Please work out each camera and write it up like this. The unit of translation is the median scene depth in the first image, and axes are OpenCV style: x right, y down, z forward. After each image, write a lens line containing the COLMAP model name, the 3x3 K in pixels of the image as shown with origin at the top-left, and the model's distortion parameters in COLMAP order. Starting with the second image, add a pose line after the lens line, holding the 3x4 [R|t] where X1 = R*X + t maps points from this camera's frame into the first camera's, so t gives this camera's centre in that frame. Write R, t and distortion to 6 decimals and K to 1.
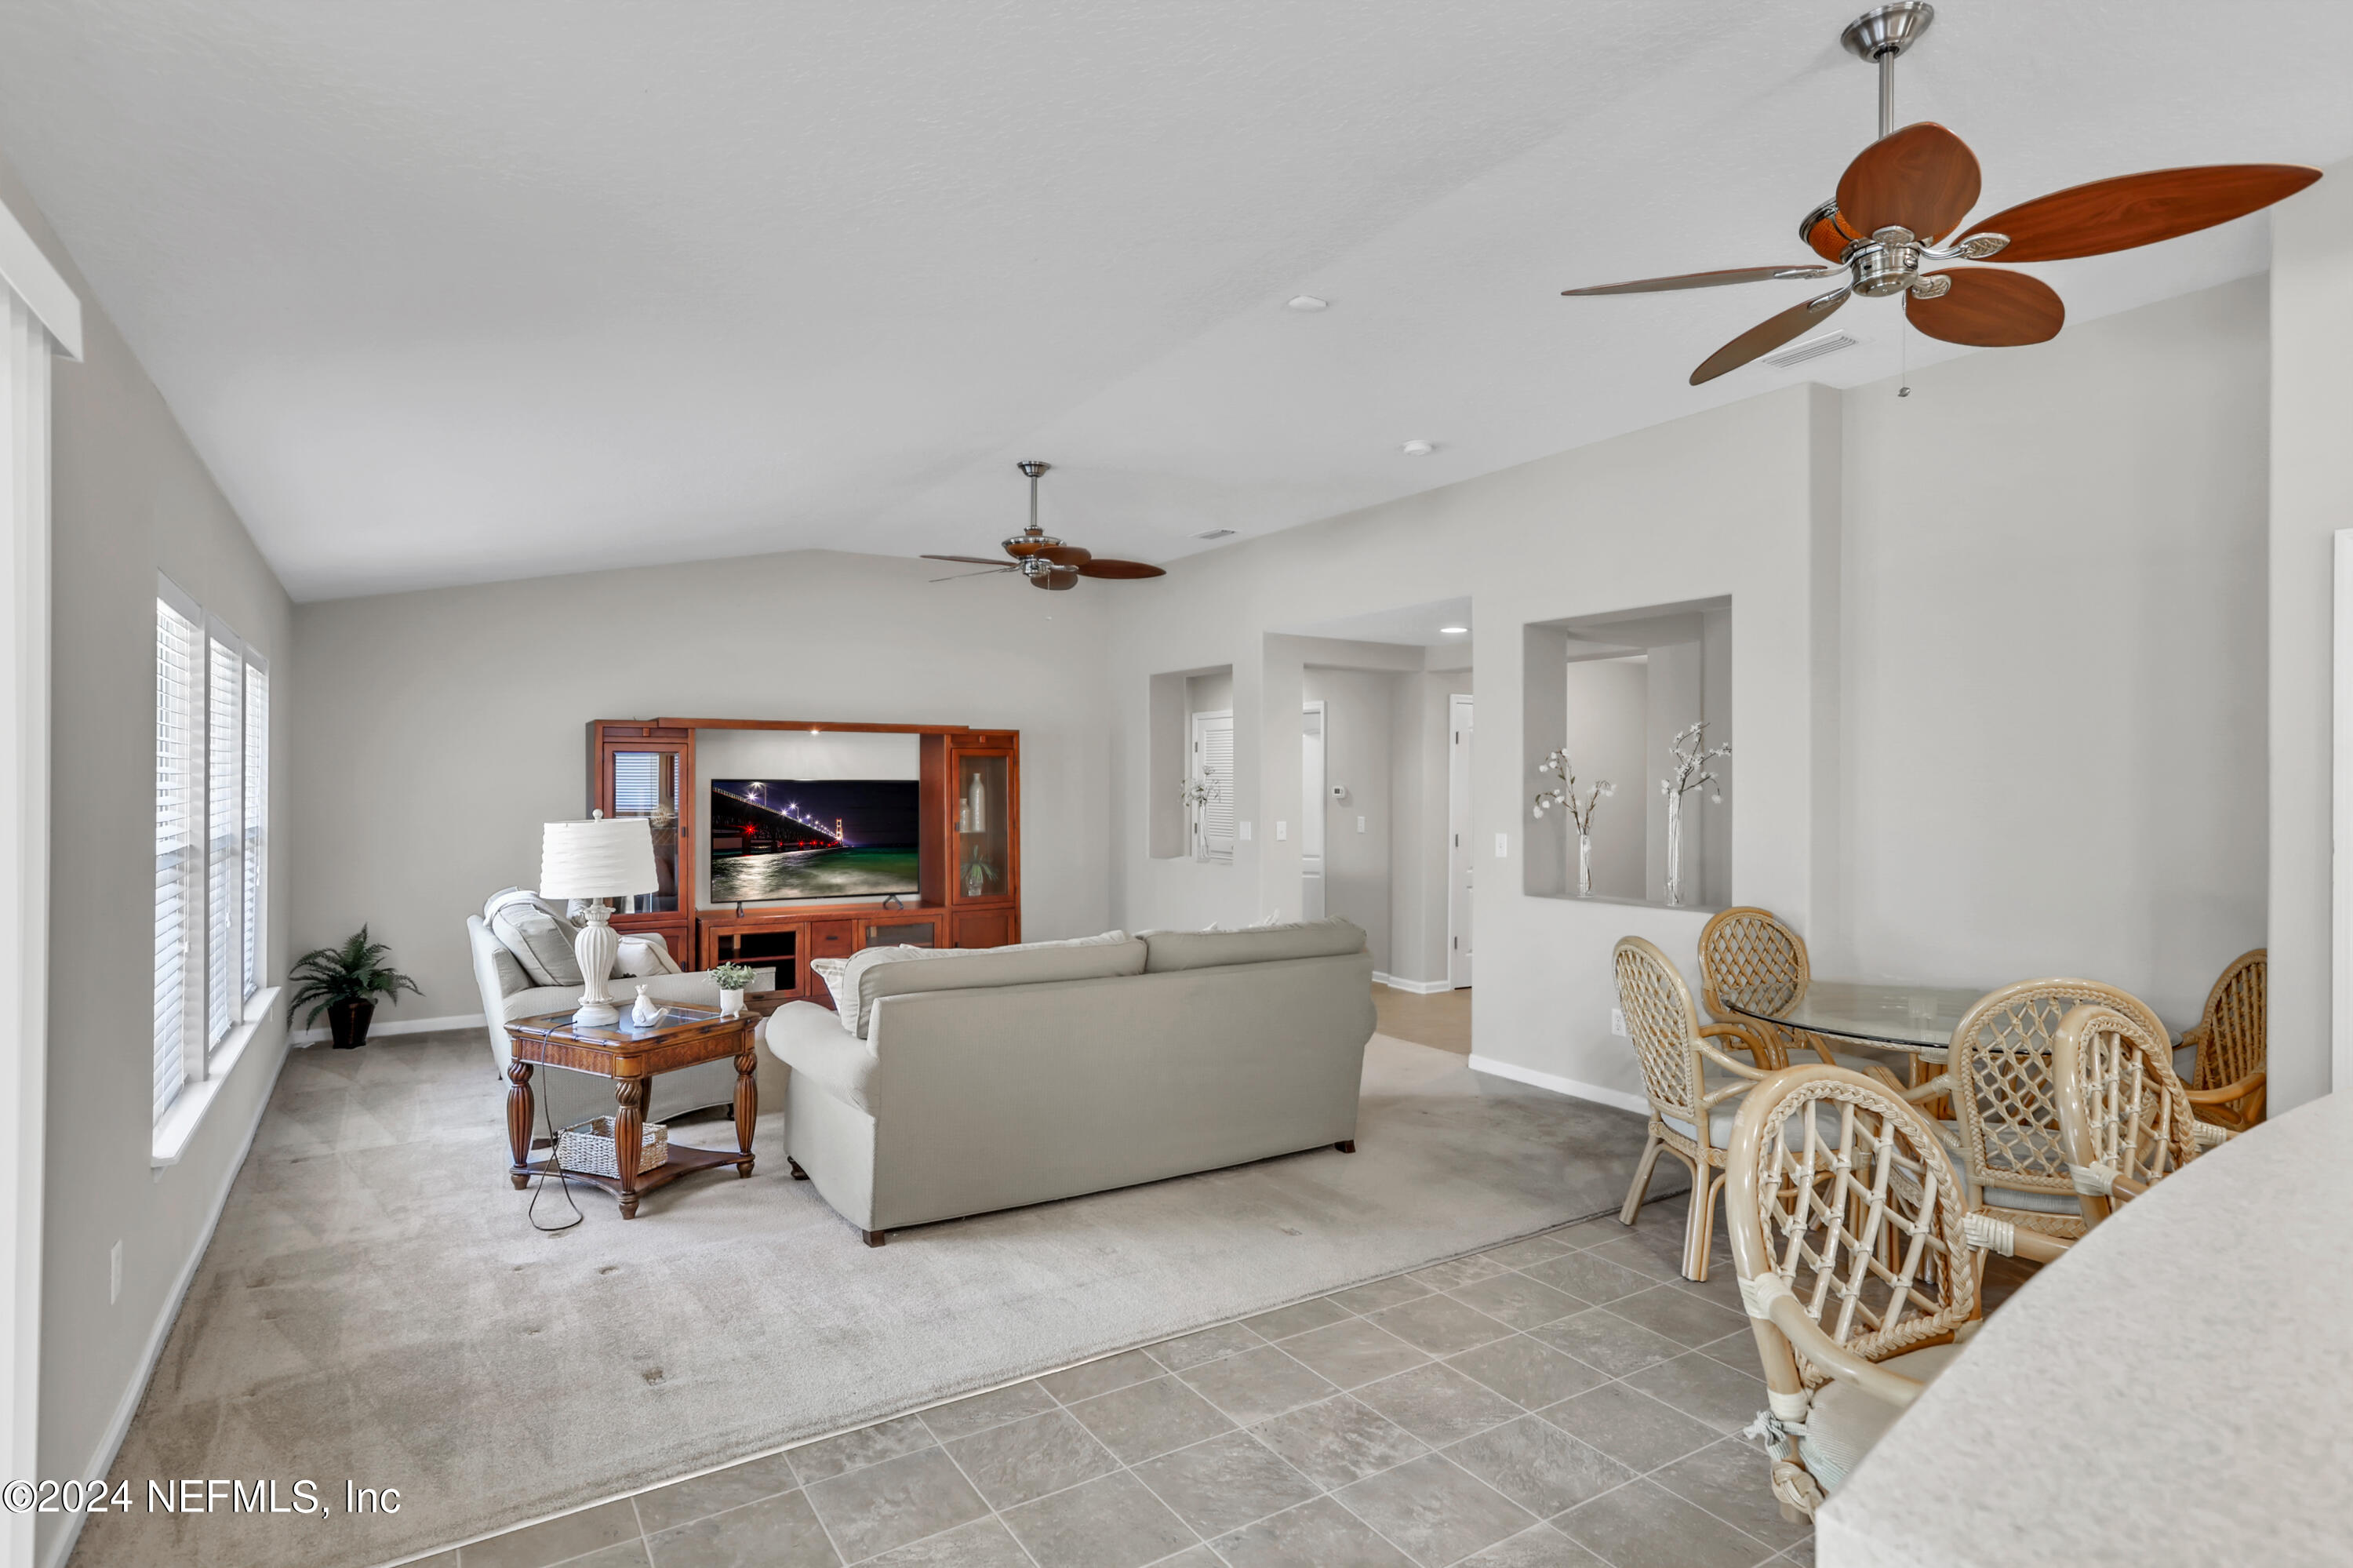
lens RADIAL K [[1208.5, 0, 1154.0], [0, 1208.5, 784.7], [0, 0, 1]] dist [0.001322, 0.000164]
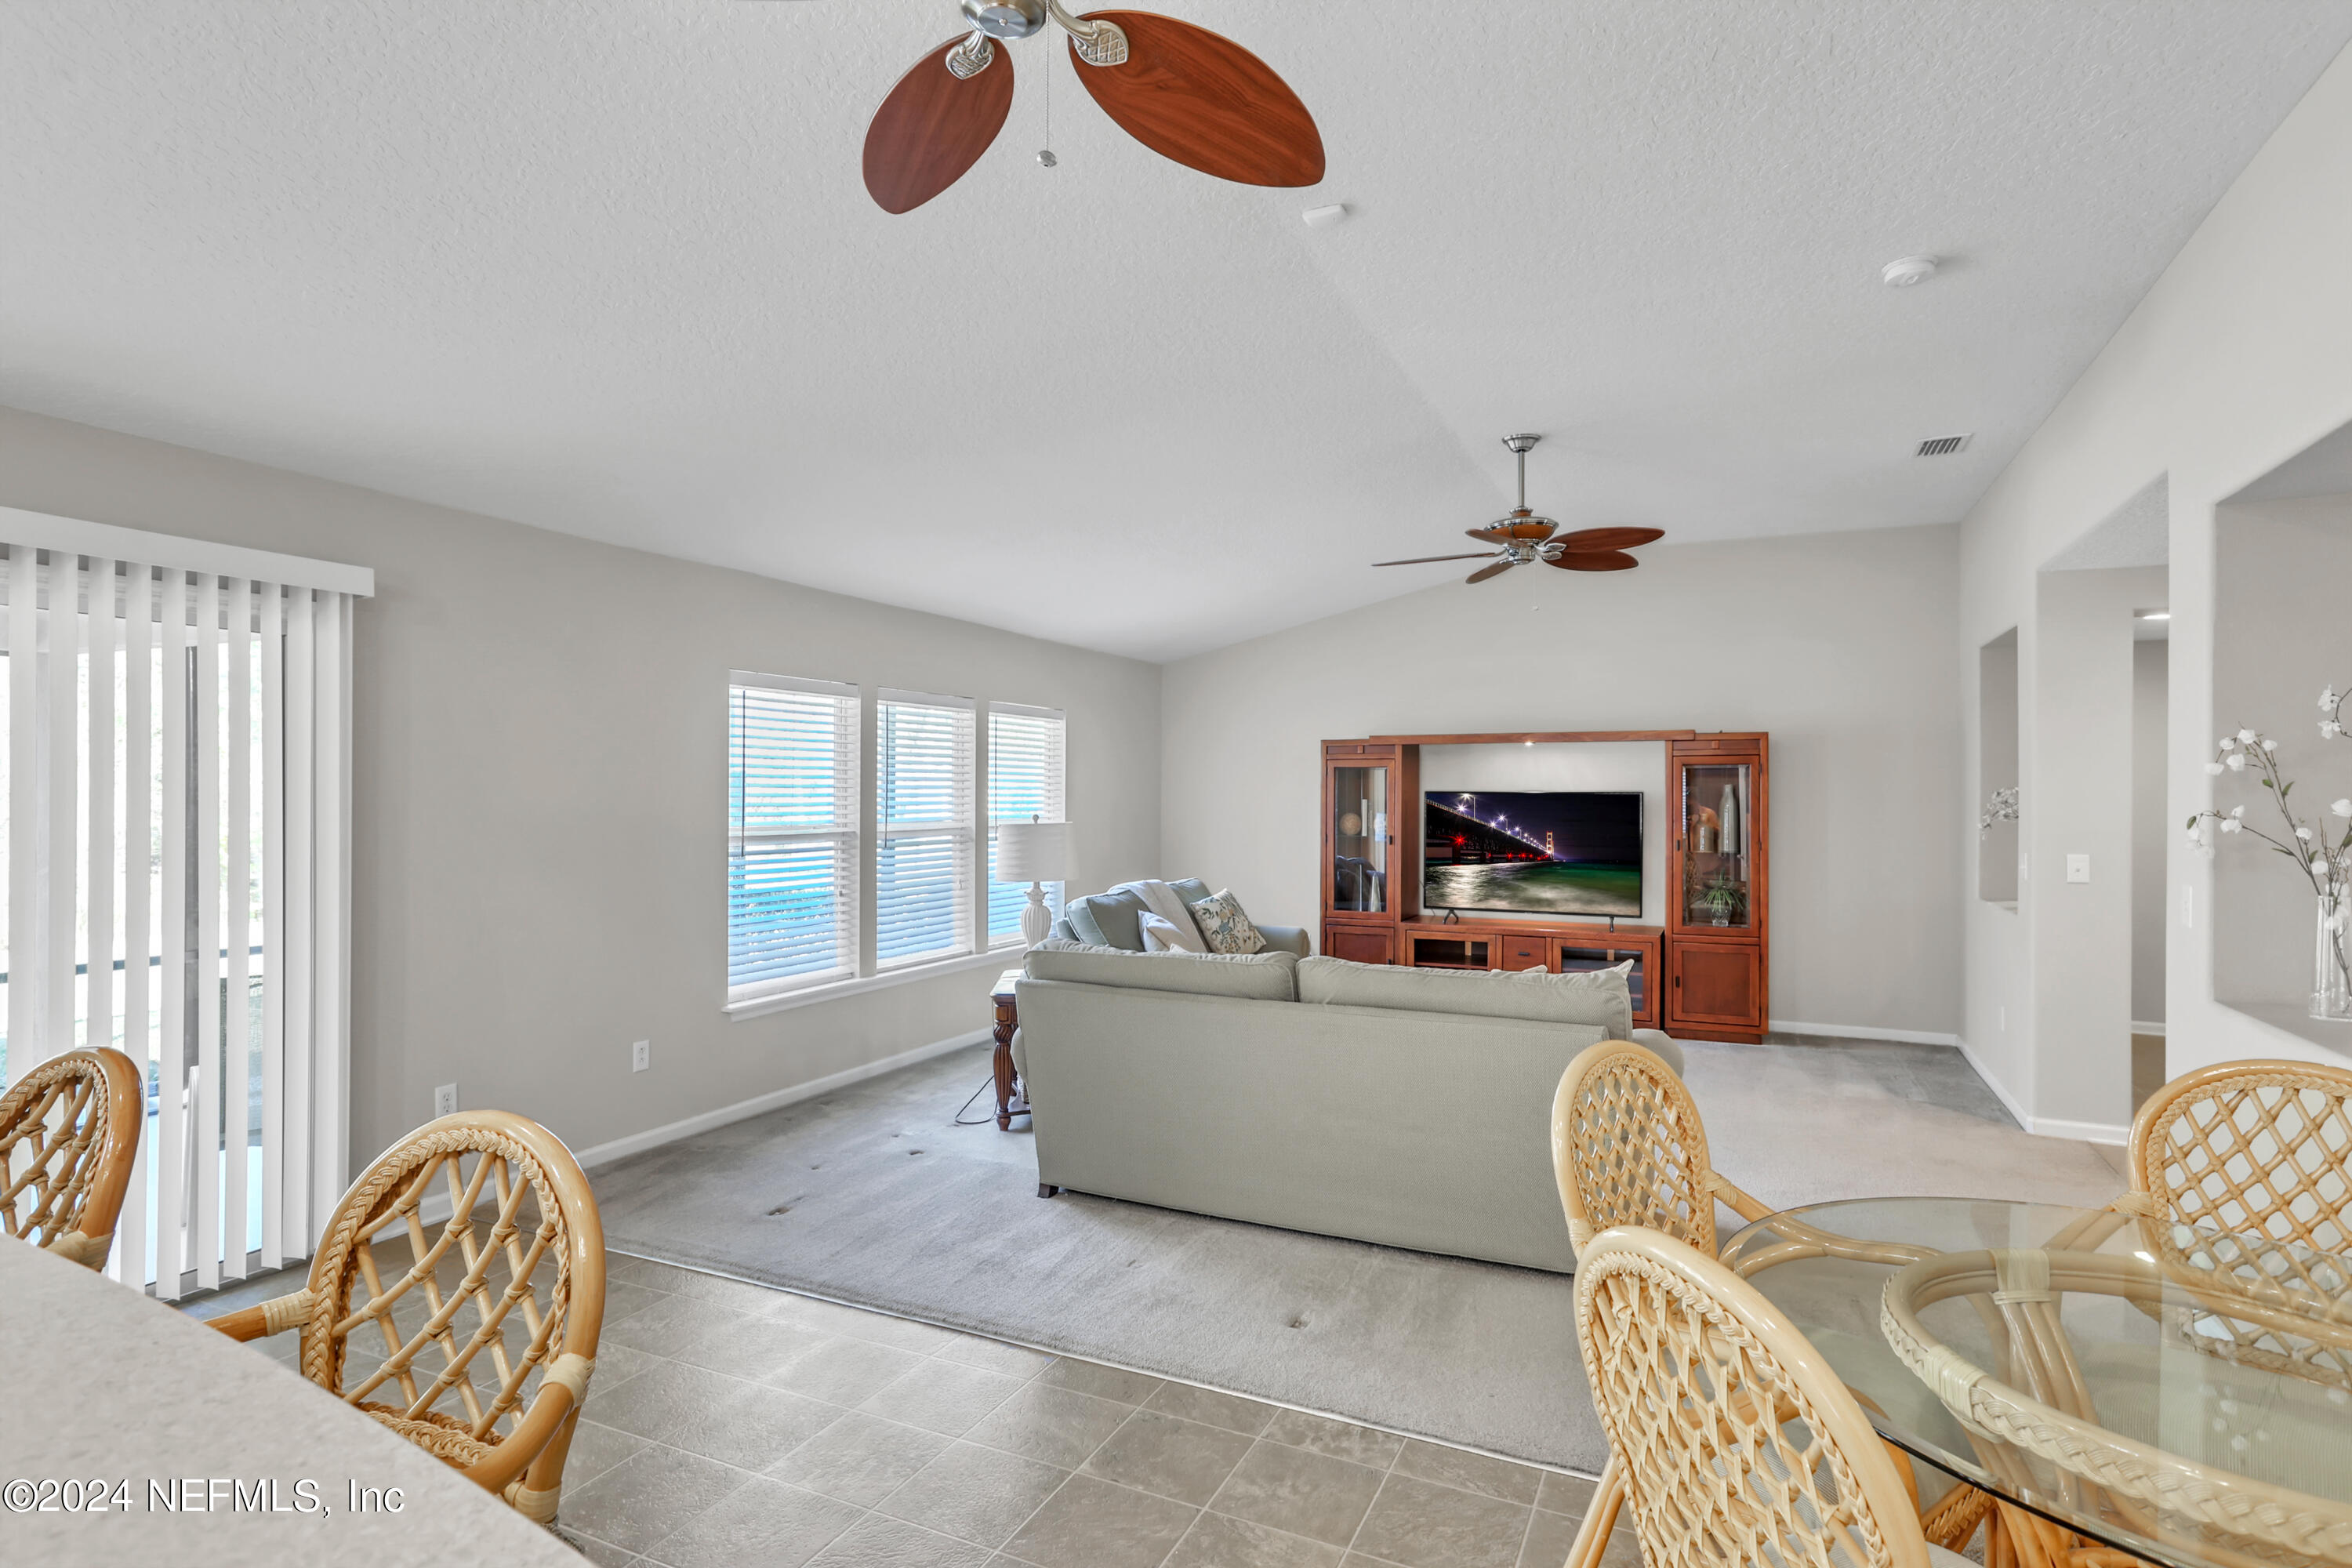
lens RADIAL K [[1186.4, 0, 1177.3], [0, 1186.4, 793.6], [0, 0, 1]] dist [0.001972, 0.000396]
pose [[0.553040, 0.000003, -0.833154, 0.379266], [-0.003372, 0.999992, -0.002234, 0.000568], [0.833148, 0.004045, 0.553036, 0.233681]]
